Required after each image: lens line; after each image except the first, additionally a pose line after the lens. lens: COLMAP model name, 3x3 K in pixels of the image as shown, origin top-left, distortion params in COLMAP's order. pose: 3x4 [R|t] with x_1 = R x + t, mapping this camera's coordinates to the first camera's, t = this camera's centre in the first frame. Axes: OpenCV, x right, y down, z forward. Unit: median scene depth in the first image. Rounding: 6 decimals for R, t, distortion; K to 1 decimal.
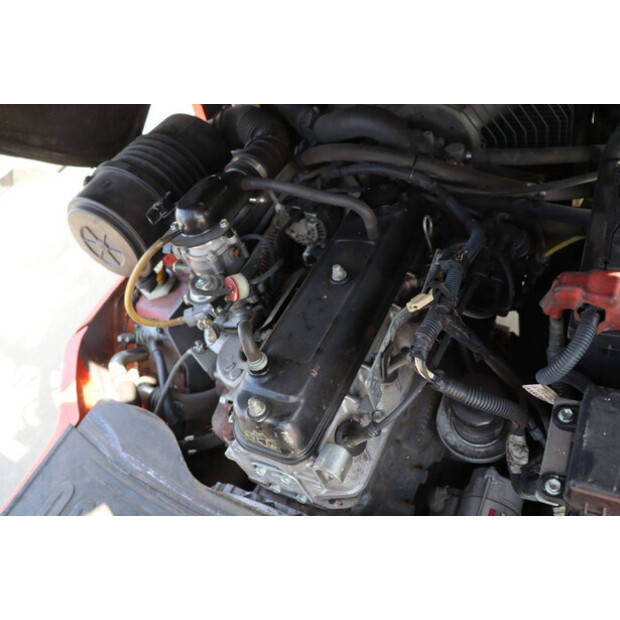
lens RADIAL K [[531.2, 0, 310.0], [0, 531.2, 310.0], [0, 0, 1]] dist [-0.142764, 0.002243]
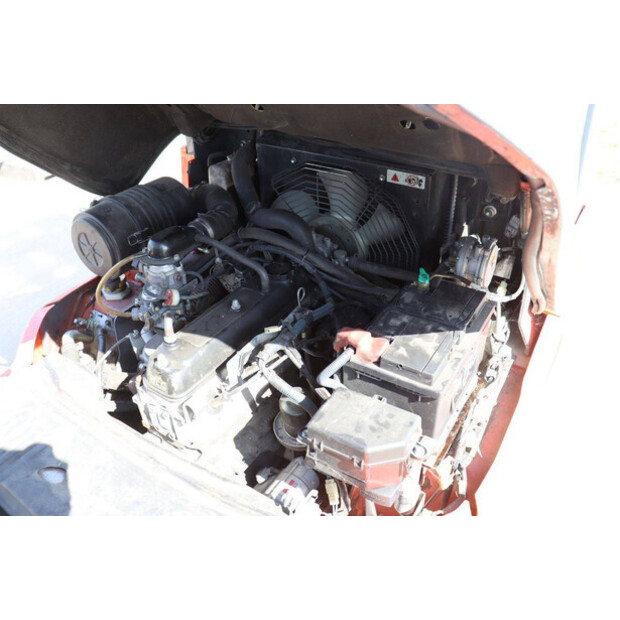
lens RADIAL K [[599.1, 0, 310.0], [0, 599.1, 310.0], [0, 0, 1]] dist [-0.081473, -0.000220]
pose [[0.960284, 0.273982, 0.052807, 0.147721], [-0.261707, 0.950043, -0.170082, 0.161303], [-0.096769, 0.149507, 0.984014, -0.670926]]
